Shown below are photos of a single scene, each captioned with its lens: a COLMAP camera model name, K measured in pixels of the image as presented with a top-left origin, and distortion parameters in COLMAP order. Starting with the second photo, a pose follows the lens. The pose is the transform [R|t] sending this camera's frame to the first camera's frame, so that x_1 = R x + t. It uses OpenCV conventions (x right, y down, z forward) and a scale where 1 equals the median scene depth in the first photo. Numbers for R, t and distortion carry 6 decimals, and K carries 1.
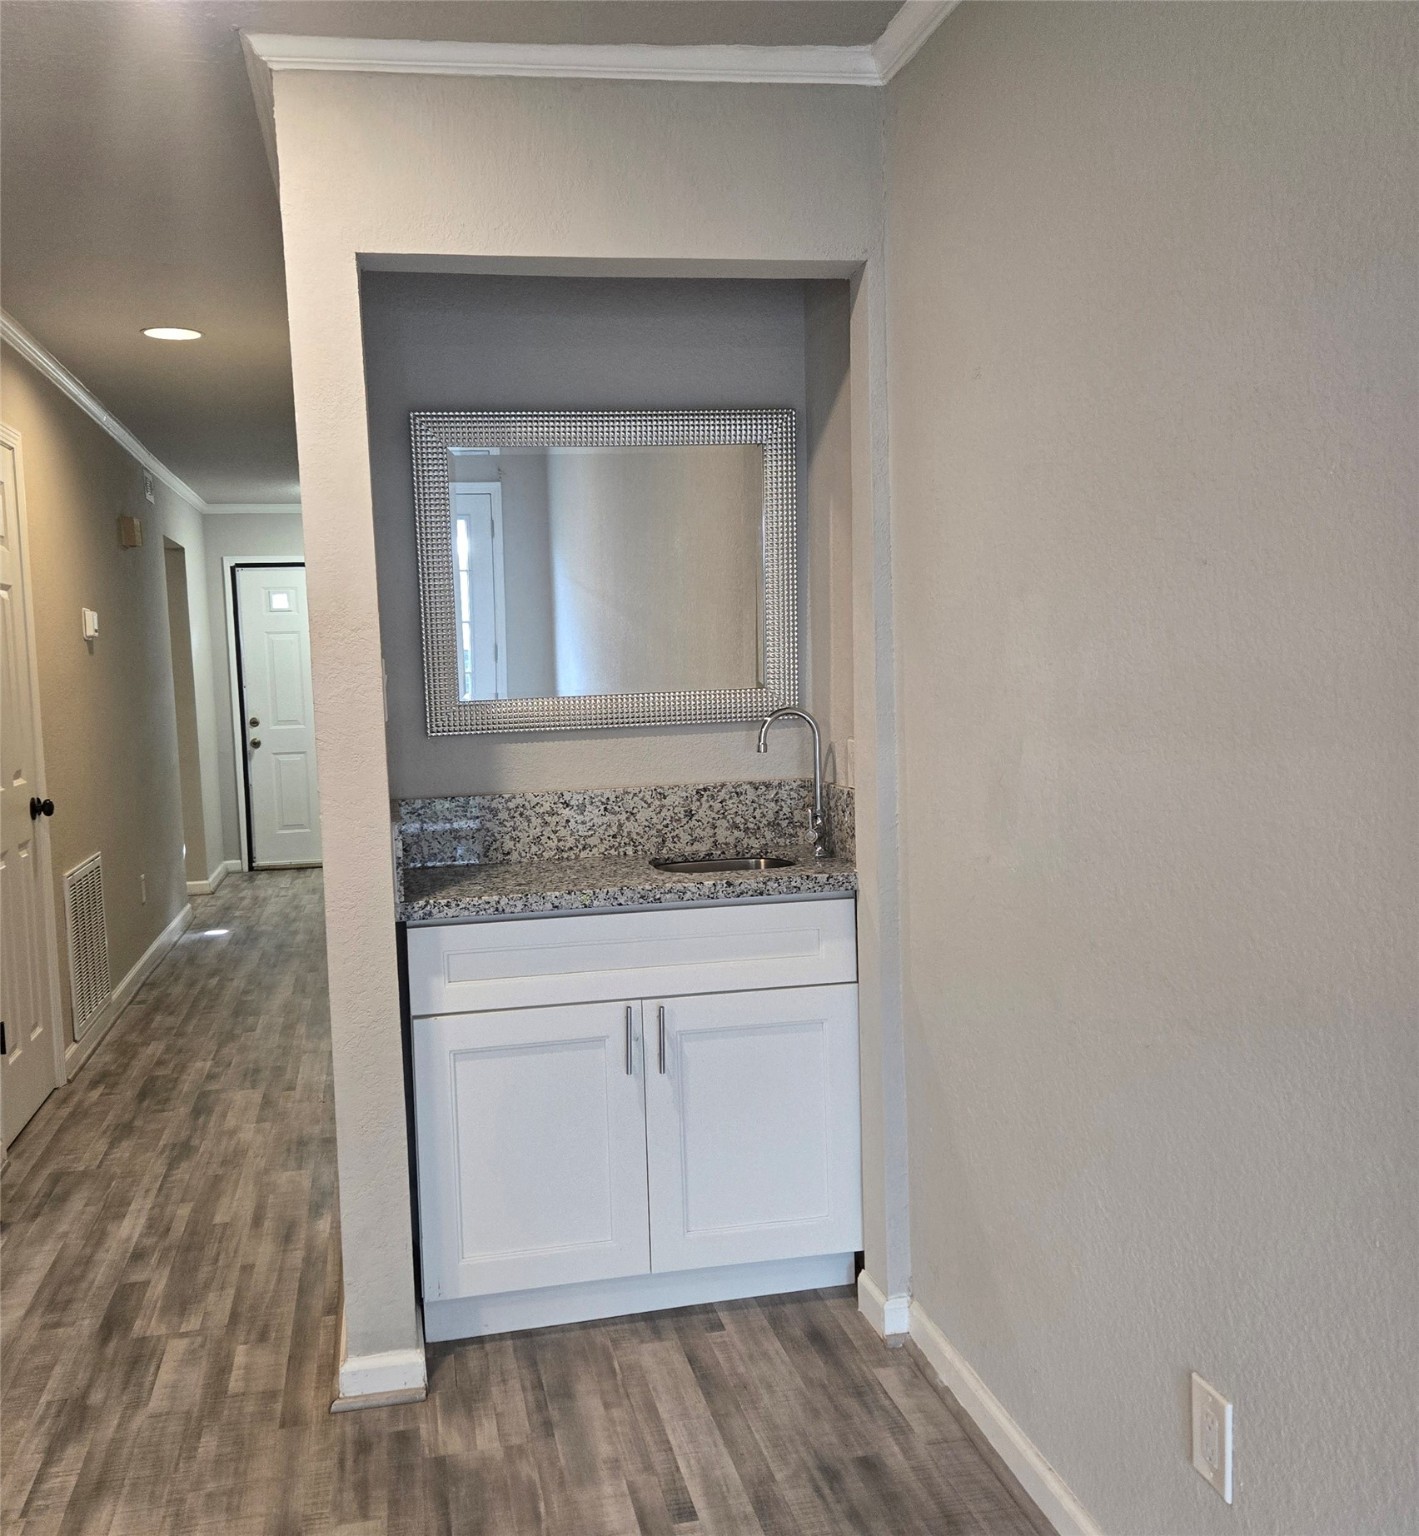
lens RADIAL K [[1381.7, 0, 694.6], [0, 1381.7, 748.5], [0, 0, 1]] dist [0.023494, -0.022196]
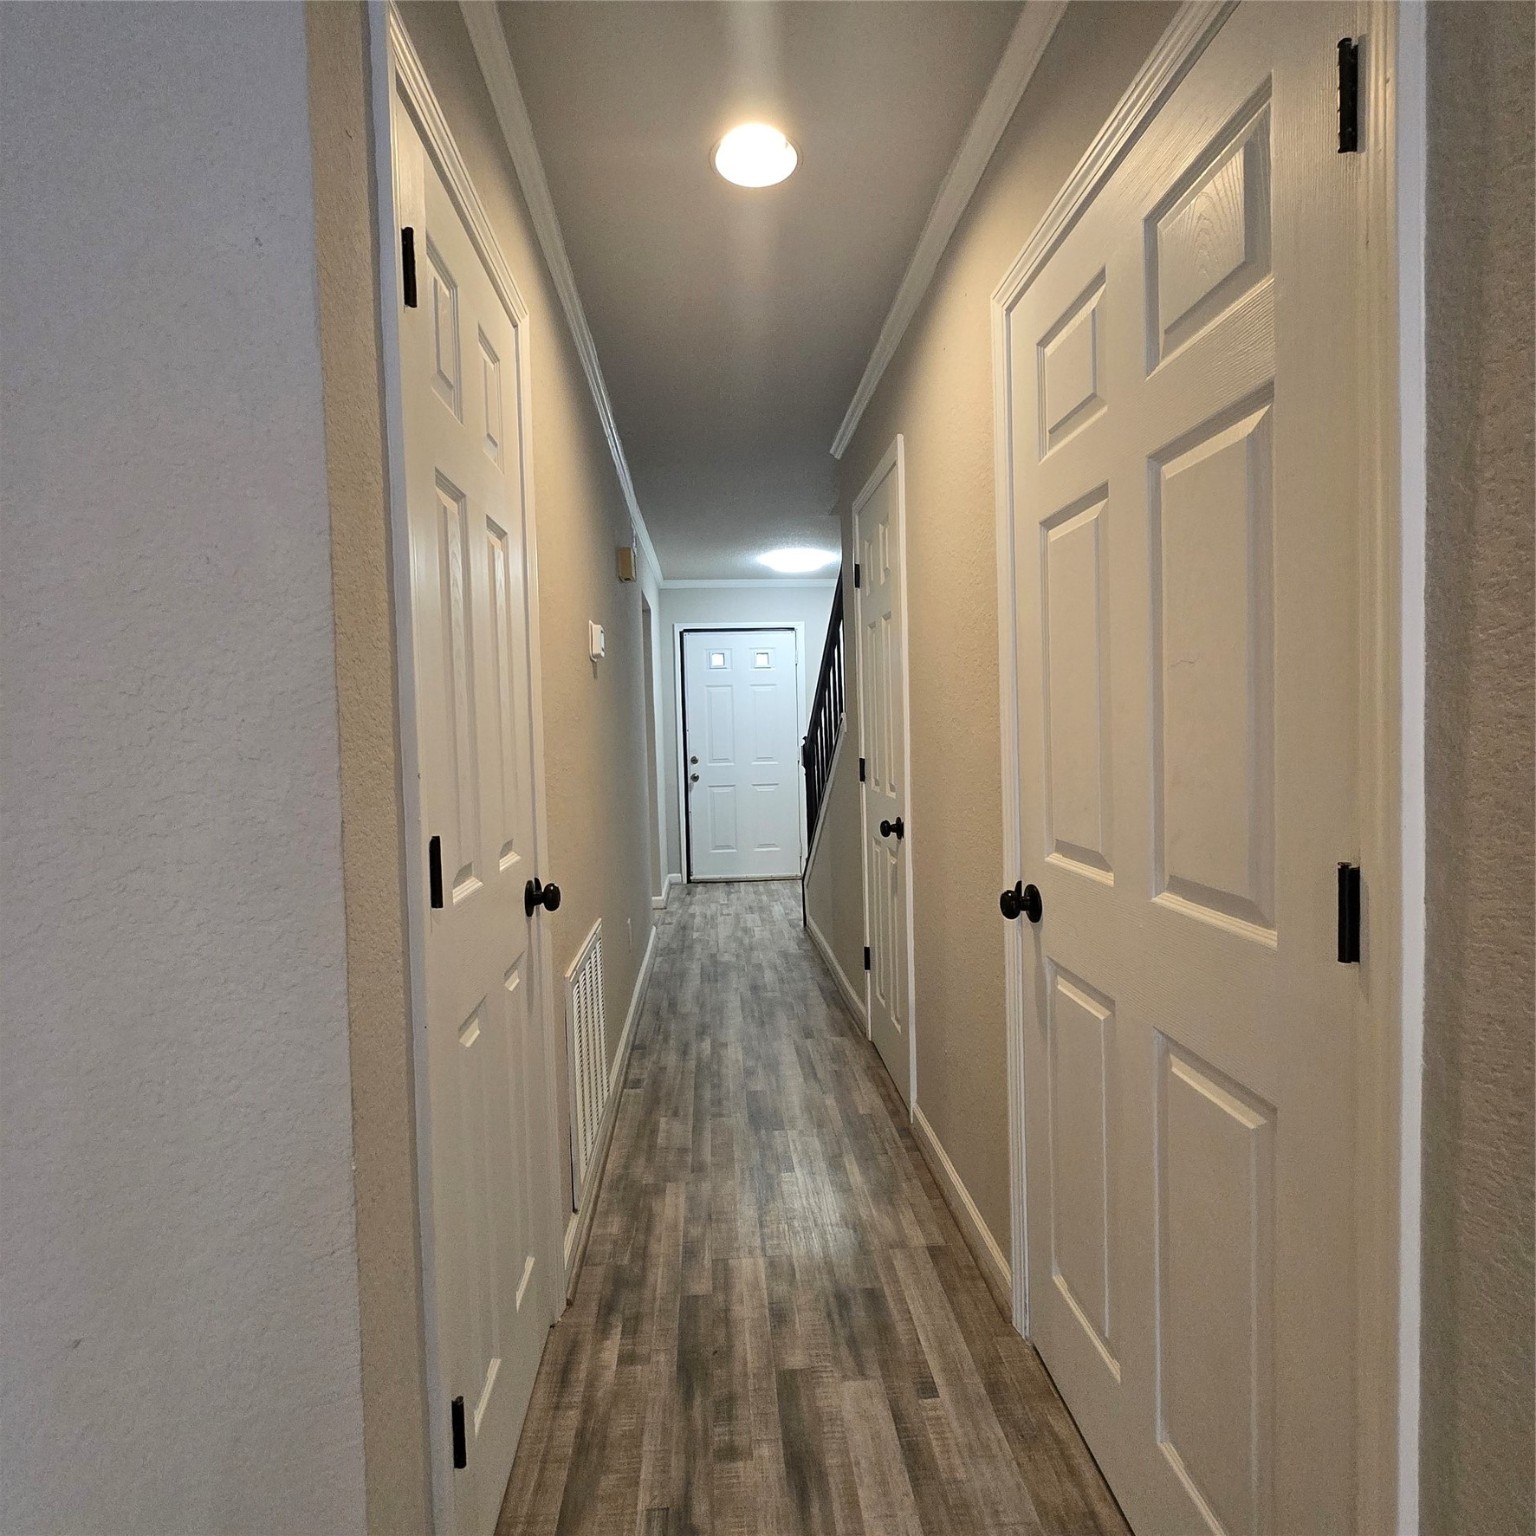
lens RADIAL K [[806.4, 0, 767.3], [0, 806.4, 760.2], [0, 0, 1]] dist [0.000386, 0.000950]
pose [[0.989062, 0.017149, -0.146501, -0.261822], [-0.020238, 0.999603, -0.019626, -0.011035], [0.146107, 0.022376, 0.989016, 0.538498]]
